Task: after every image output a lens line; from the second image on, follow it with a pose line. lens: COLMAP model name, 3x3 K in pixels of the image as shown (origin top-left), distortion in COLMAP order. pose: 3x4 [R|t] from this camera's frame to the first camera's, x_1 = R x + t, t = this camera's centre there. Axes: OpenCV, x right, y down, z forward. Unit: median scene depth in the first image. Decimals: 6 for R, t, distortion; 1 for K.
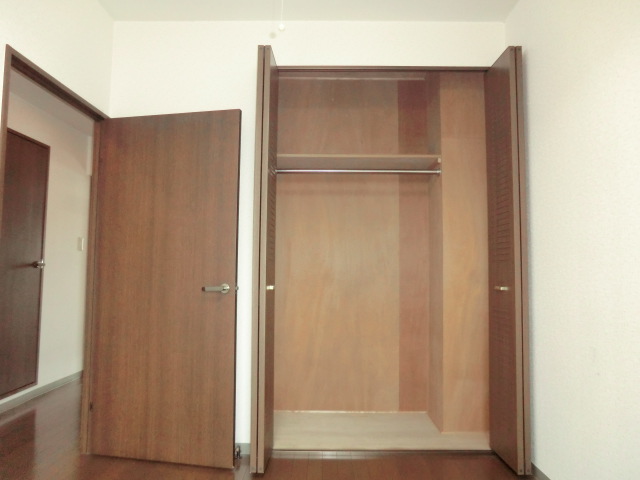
lens RADIAL K [[456.5, 0, 320.0], [0, 456.5, 239.6], [0, 0, 1]] dist [-0.056927, 0.039470]
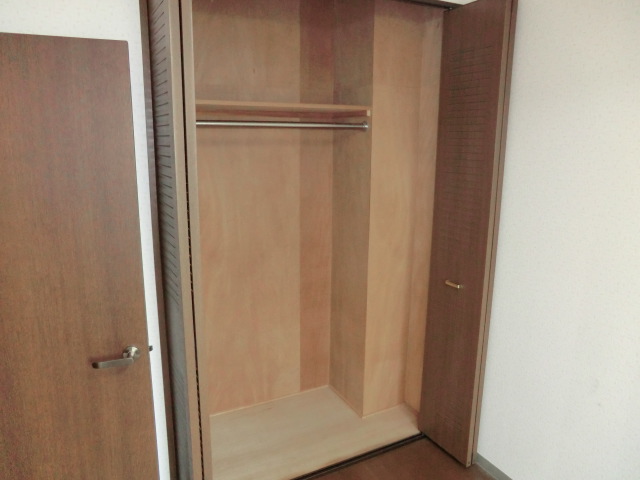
lens RADIAL K [[456.5, 0, 319.2], [0, 456.5, 239.1], [0, 0, 1]] dist [-0.056927, 0.039470]
pose [[0.882332, -0.096881, 0.460548, -0.179173], [-0.029436, 0.965306, 0.259457, -0.149974], [-0.469706, -0.242484, 0.848869, 0.287222]]
